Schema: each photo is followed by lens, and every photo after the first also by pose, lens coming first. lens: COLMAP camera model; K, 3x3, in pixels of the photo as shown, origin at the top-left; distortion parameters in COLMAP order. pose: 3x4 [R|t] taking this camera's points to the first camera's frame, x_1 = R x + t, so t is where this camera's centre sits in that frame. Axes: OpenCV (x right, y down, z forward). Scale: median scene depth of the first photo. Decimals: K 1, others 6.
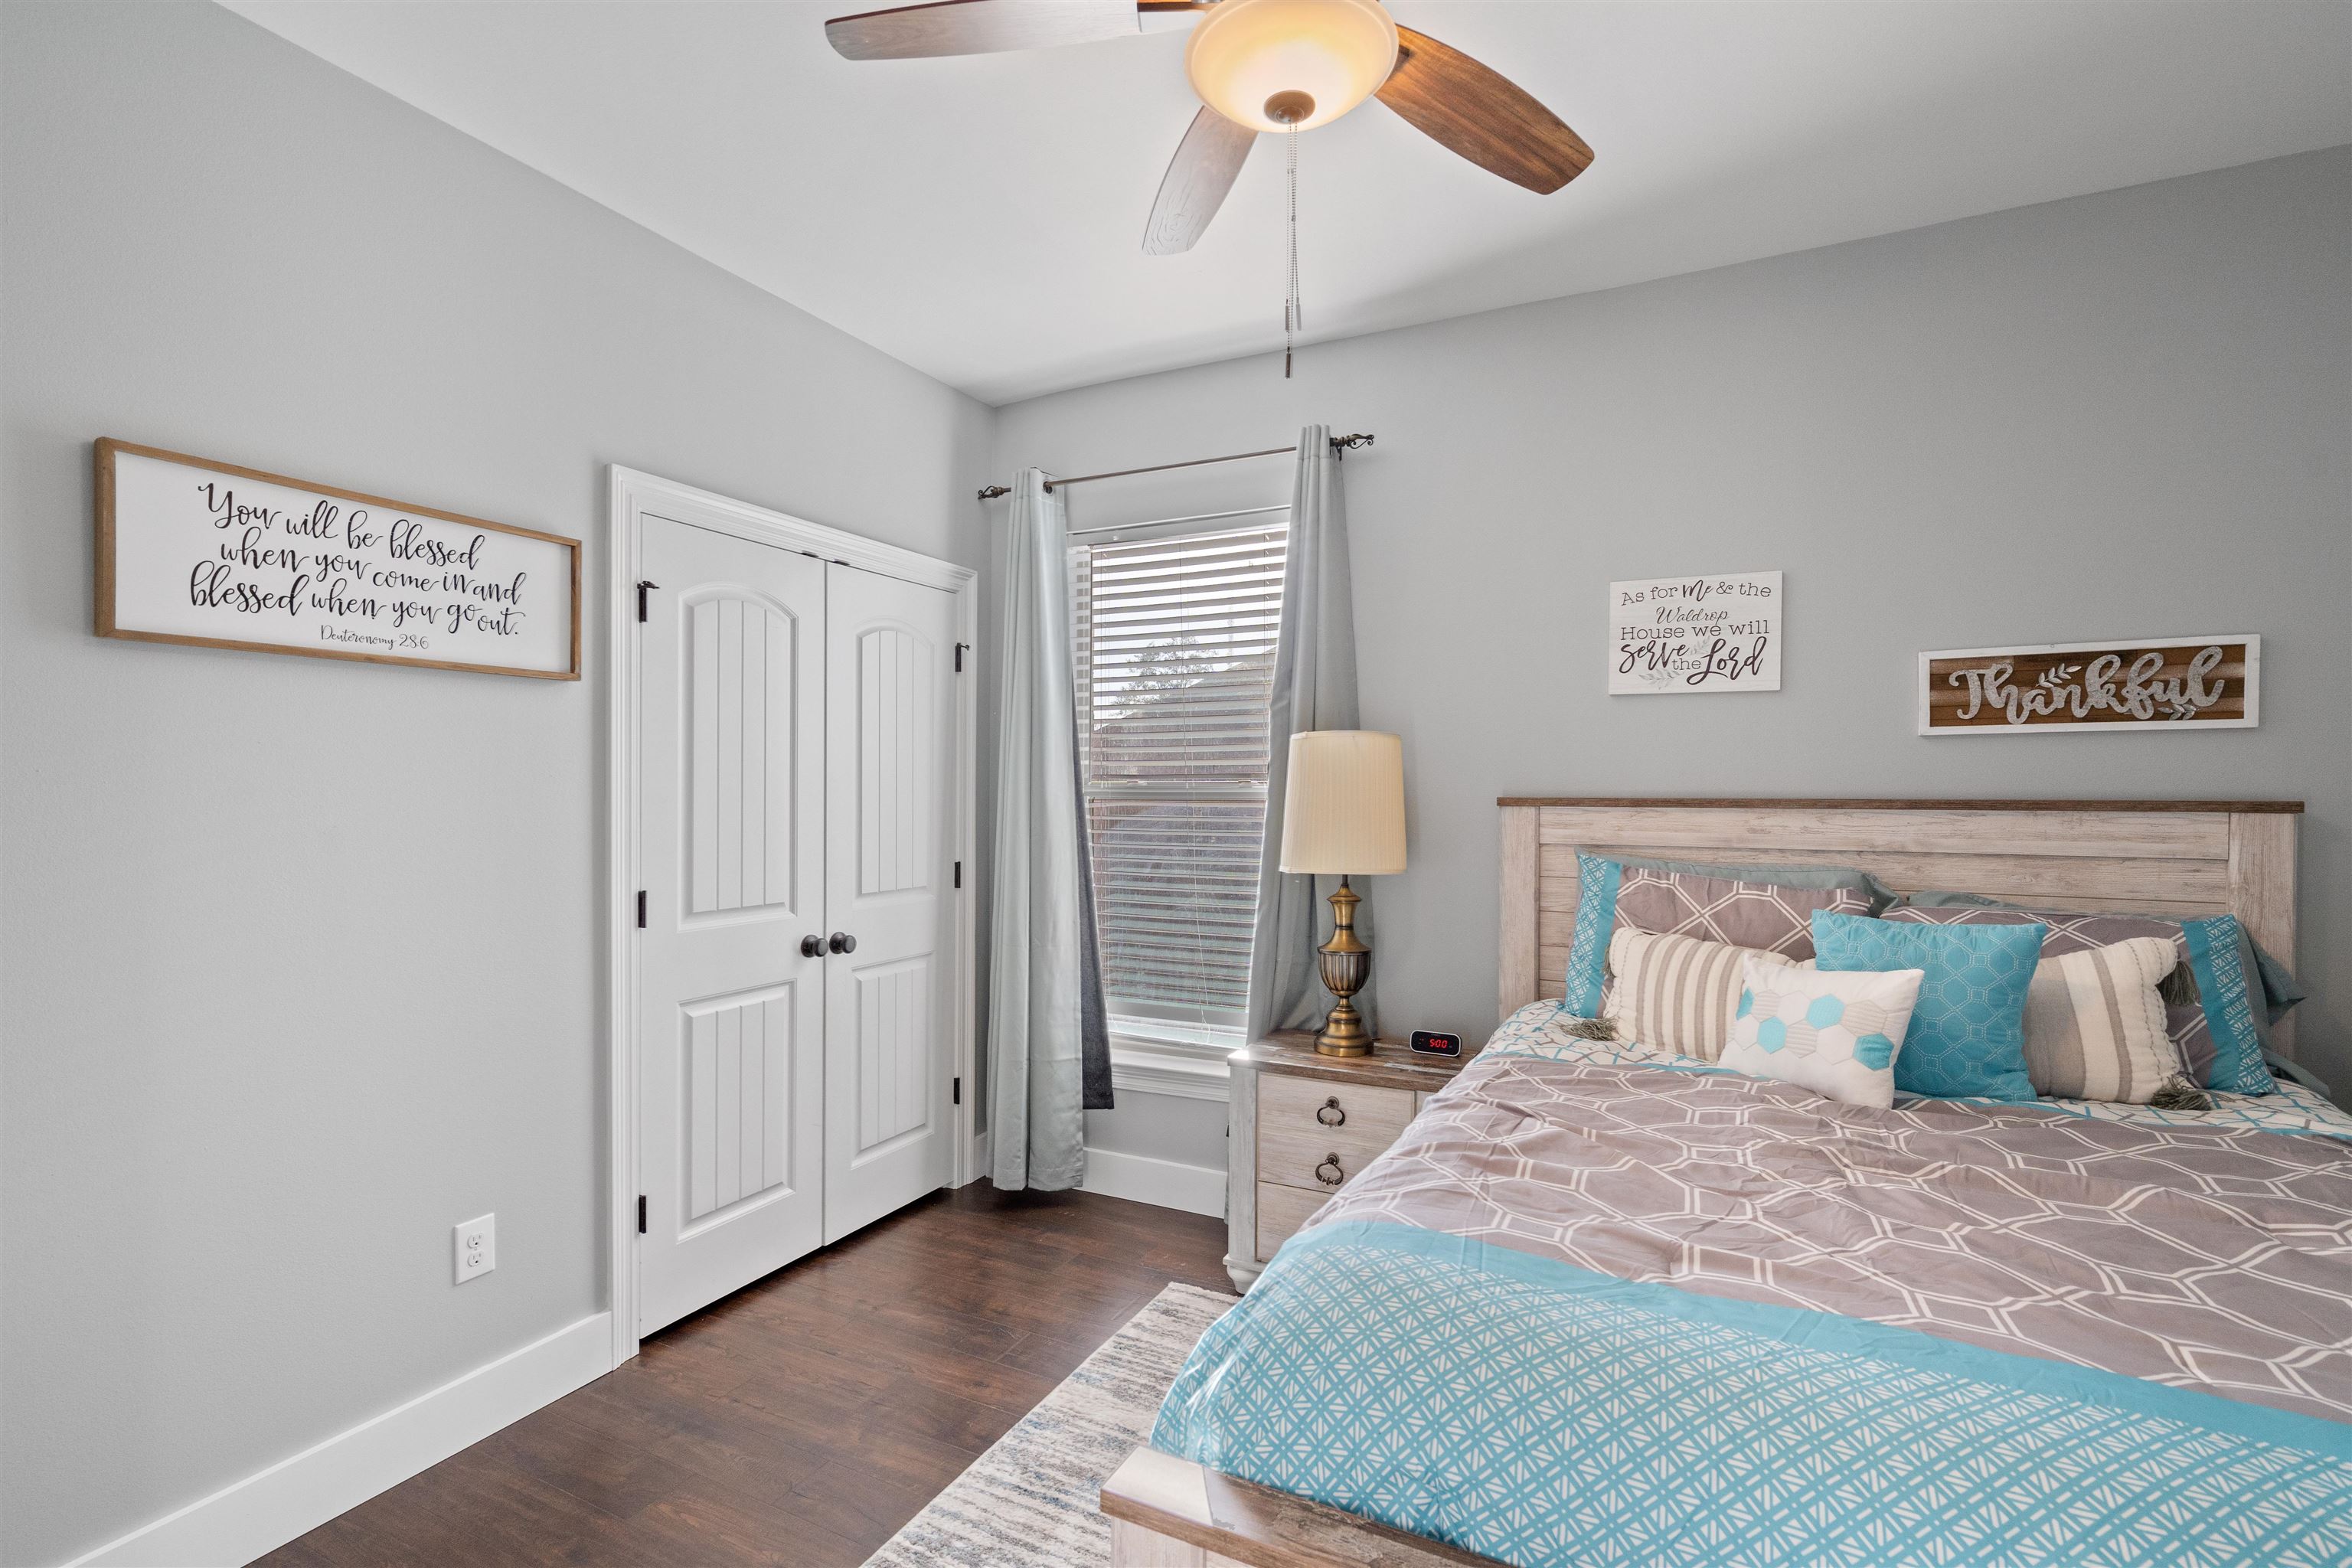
lens RADIAL K [[1068.7, 0, 1176.0], [0, 1068.7, 784.0], [0, 0, 1]] dist [-0.002441, 0.001615]
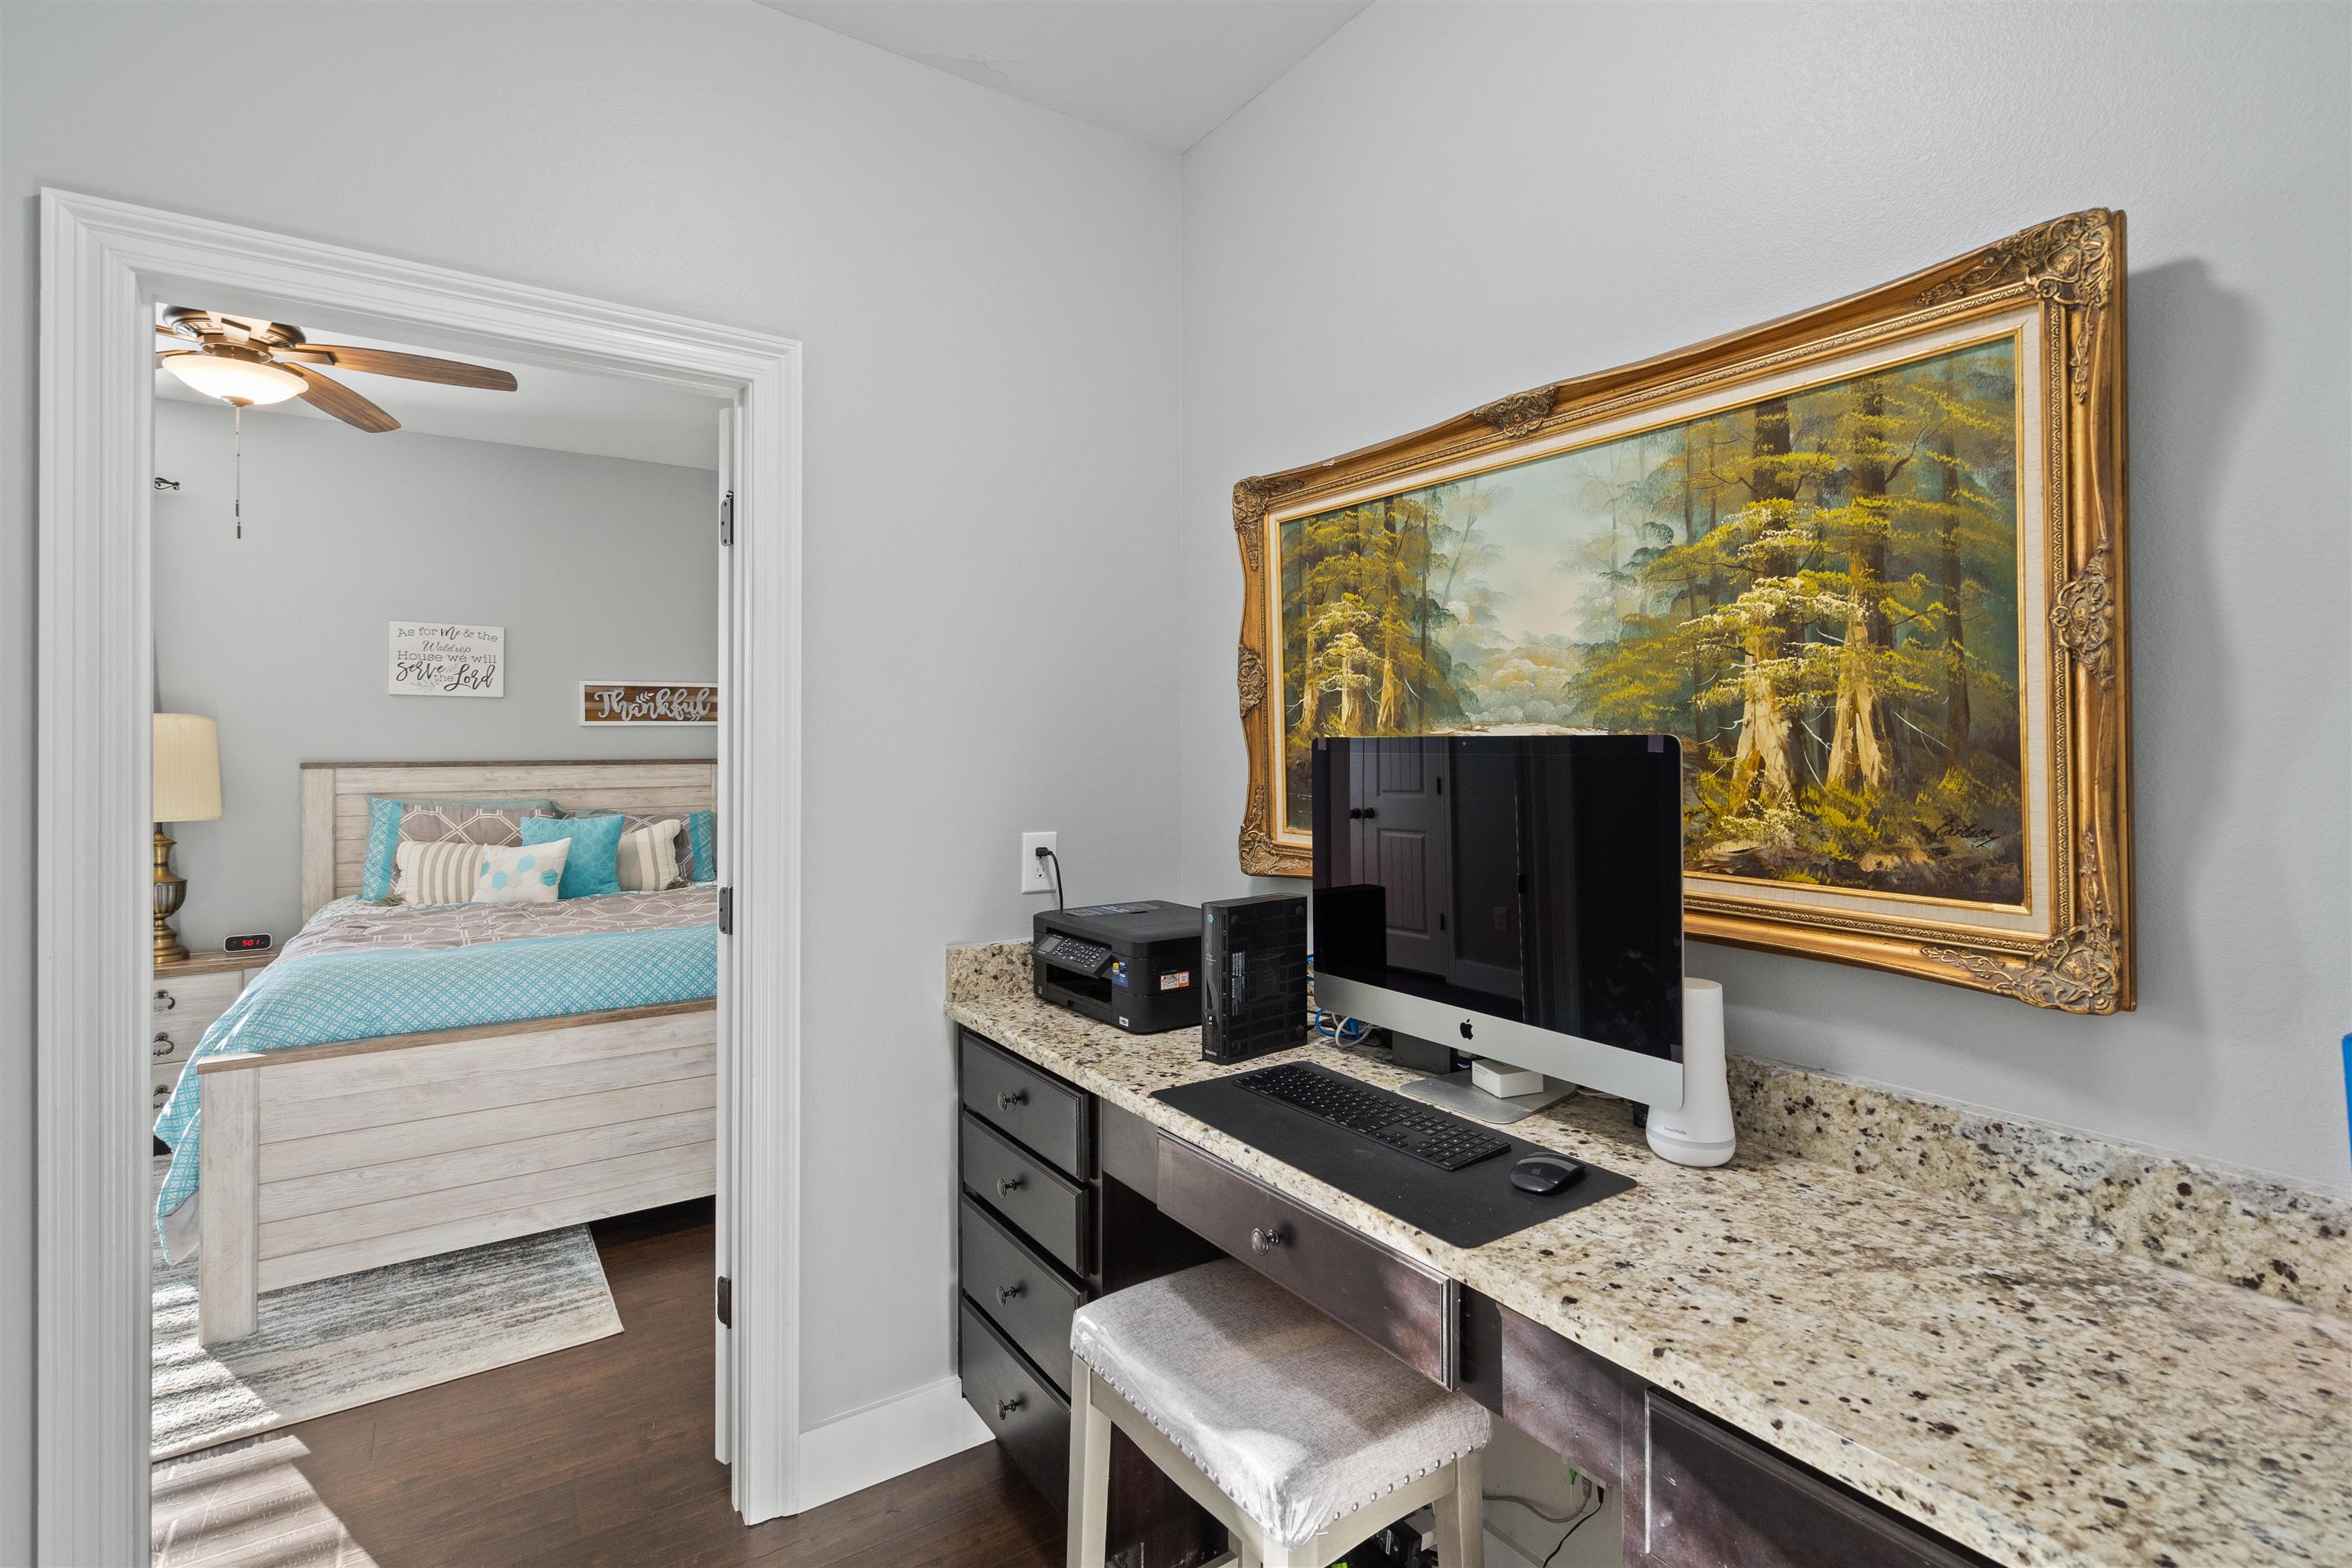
lens RADIAL K [[1090.6, 0, 1167.9], [0, 1090.6, 754.9], [0, 0, 1]] dist [-0.003684, 0.001758]
pose [[0.490264, -0.007435, 0.871542, -0.453225], [0.004678, 0.999972, 0.005899, -0.000803], [-0.871561, 0.001185, 0.490285, -0.818279]]
